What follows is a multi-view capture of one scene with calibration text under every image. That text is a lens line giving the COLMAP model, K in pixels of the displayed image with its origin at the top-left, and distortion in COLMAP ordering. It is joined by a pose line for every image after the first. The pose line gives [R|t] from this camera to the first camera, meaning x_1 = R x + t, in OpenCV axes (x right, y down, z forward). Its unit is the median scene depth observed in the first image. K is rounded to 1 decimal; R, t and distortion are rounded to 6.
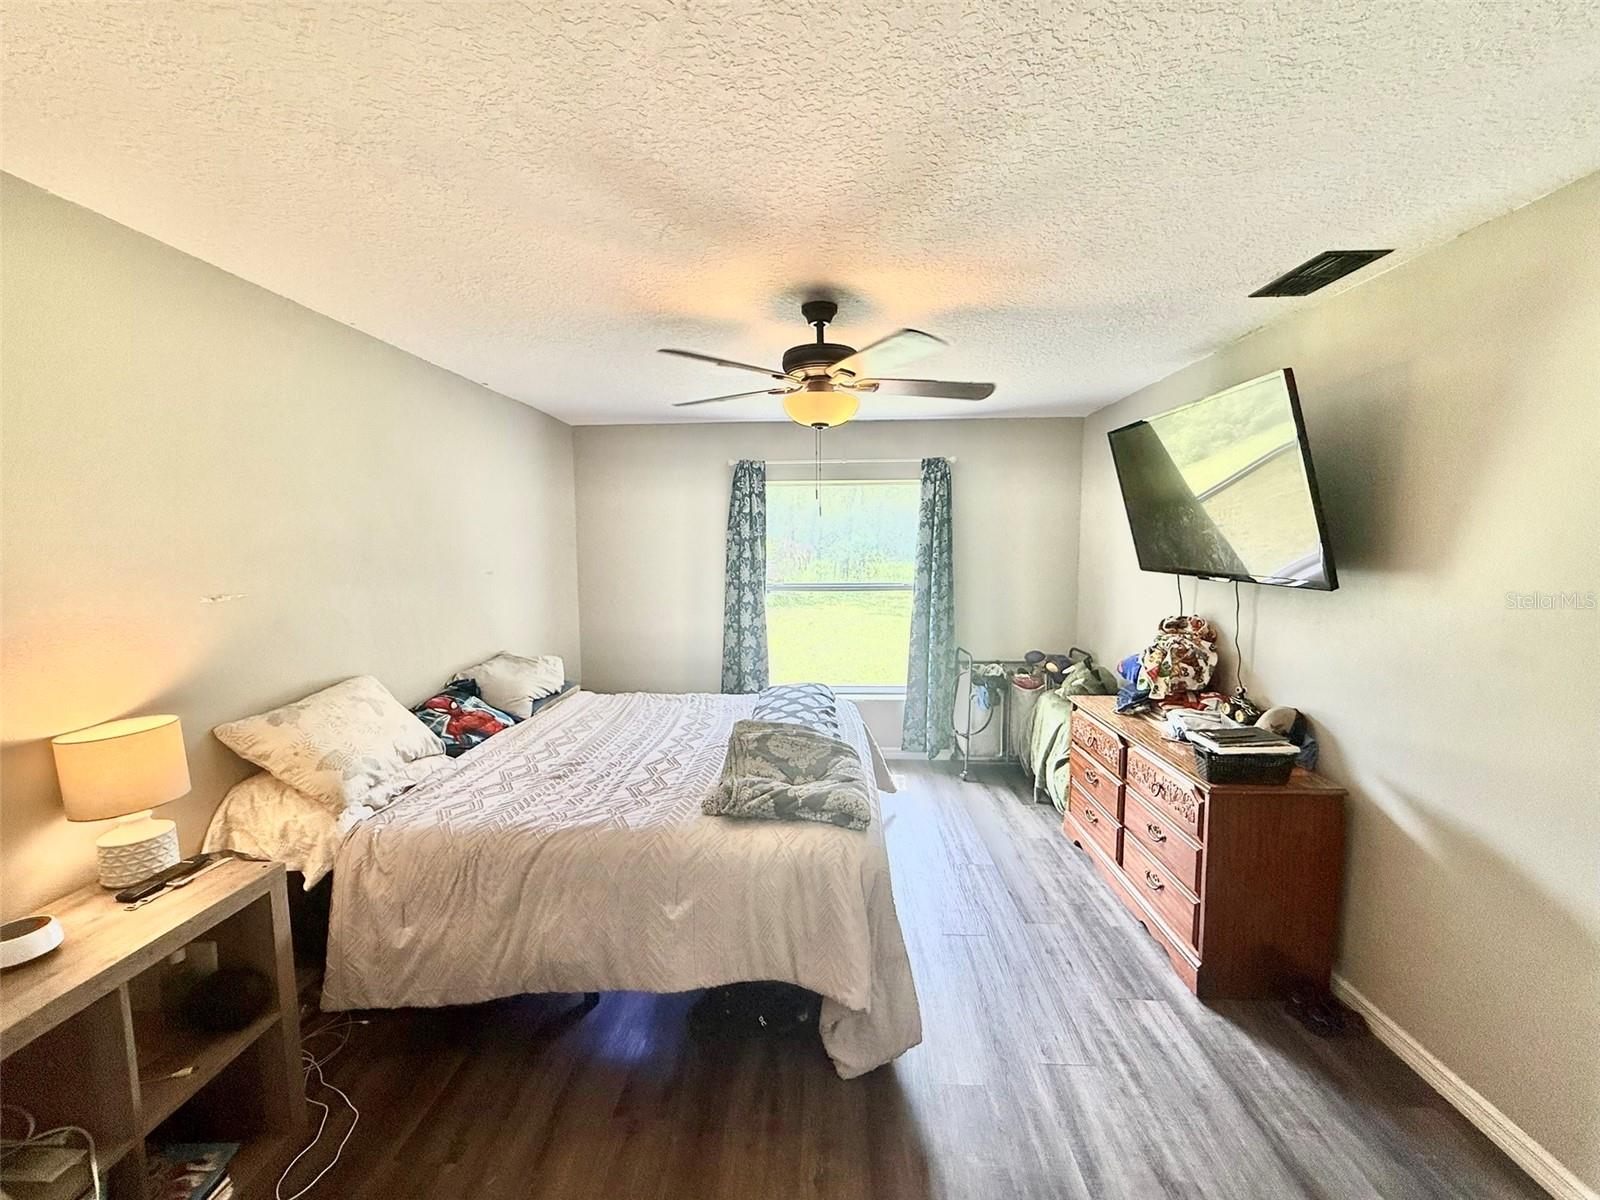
lens RADIAL K [[645.0, 0, 800.0], [0, 645.0, 600.0], [0, 0, 1]] dist [0.016106, -0.000043]
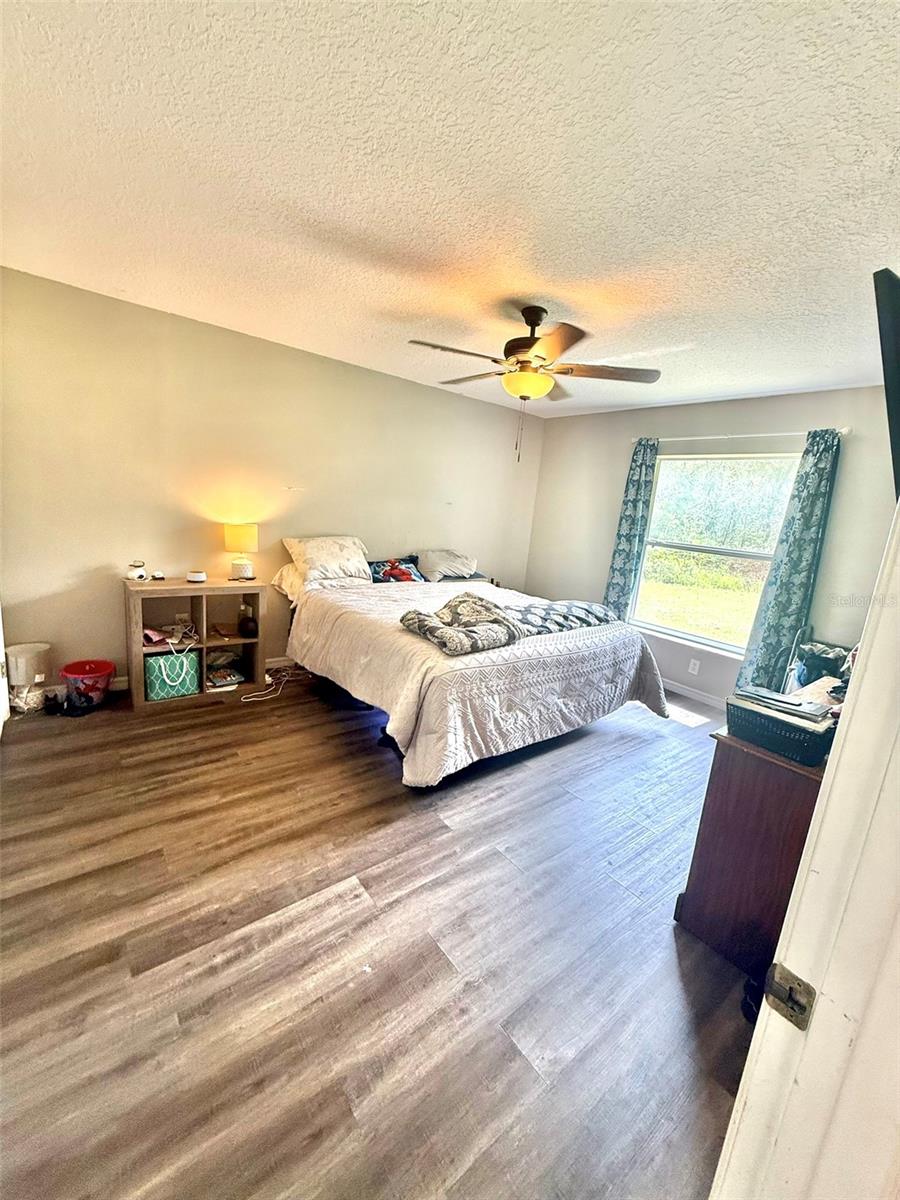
lens RADIAL K [[478.1, 0, 450.0], [0, 478.1, 600.0], [0, 0, 1]] dist [0.001685, -0.000608]
pose [[0.658787, 0.212698, -0.721637, 0.620864], [-0.165751, 0.976668, 0.136552, 0.043779], [0.733844, 0.029653, 0.678671, 0.139835]]
